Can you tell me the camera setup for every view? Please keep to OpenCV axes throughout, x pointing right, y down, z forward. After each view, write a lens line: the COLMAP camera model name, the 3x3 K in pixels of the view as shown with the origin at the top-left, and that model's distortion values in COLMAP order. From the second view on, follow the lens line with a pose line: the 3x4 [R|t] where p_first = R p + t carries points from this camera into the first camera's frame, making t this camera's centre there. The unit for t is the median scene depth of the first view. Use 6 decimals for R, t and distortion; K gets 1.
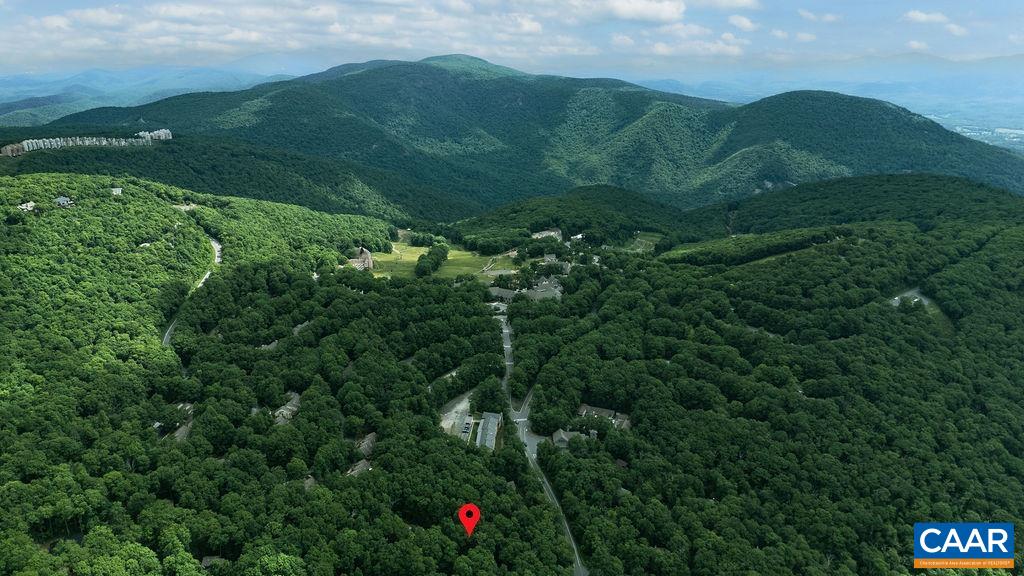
lens RADIAL K [[755.7, 0, 513.2], [0, 755.7, 285.2], [0, 0, 1]] dist [0.112251, -0.117119]
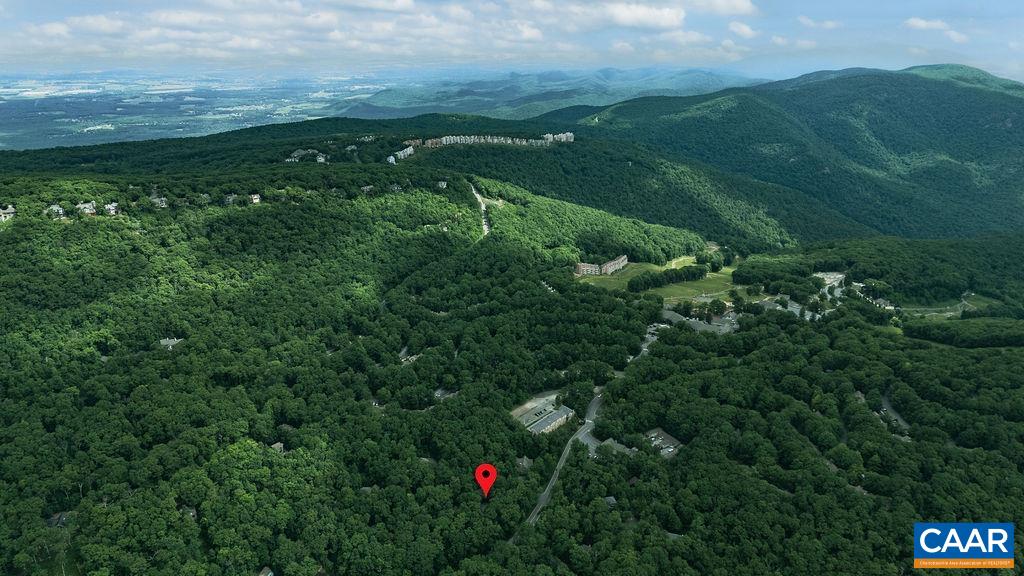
lens RADIAL K [[755.7, 0, 513.2], [0, 755.7, 285.2], [0, 0, 1]] dist [0.112251, -0.117119]
pose [[0.812817, 0.193097, -0.549584, 0.309054], [-0.192659, 0.979478, 0.059204, -0.044008], [0.549738, 0.057760, 0.833338, -0.025764]]
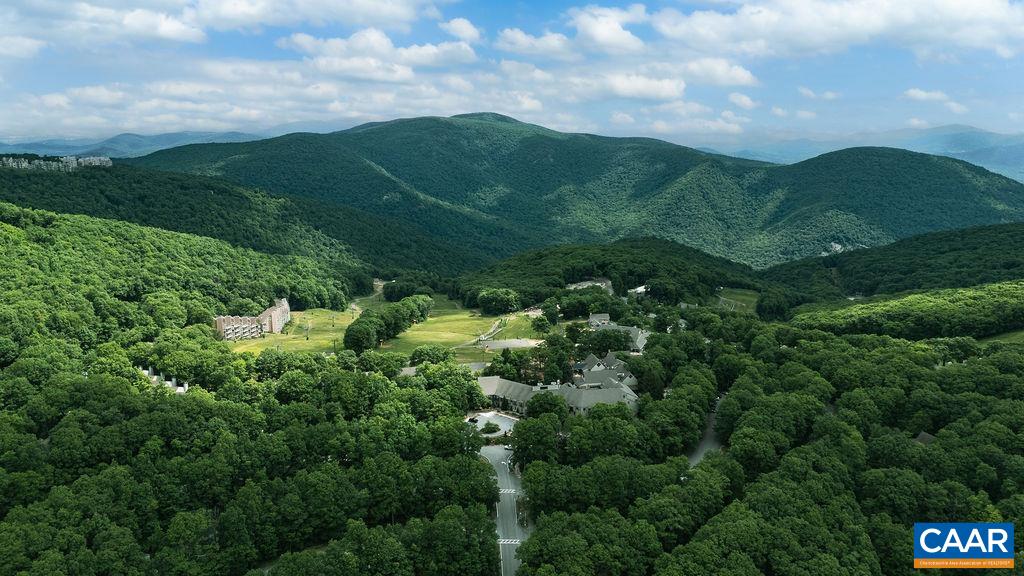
lens RADIAL K [[755.7, 0, 513.2], [0, 755.7, 285.2], [0, 0, 1]] dist [0.112251, -0.117119]
pose [[0.999154, 0.013503, -0.038838, 0.005476], [-0.017009, 0.995667, -0.091422, -0.009131], [0.037435, 0.092005, 0.995055, 0.428191]]
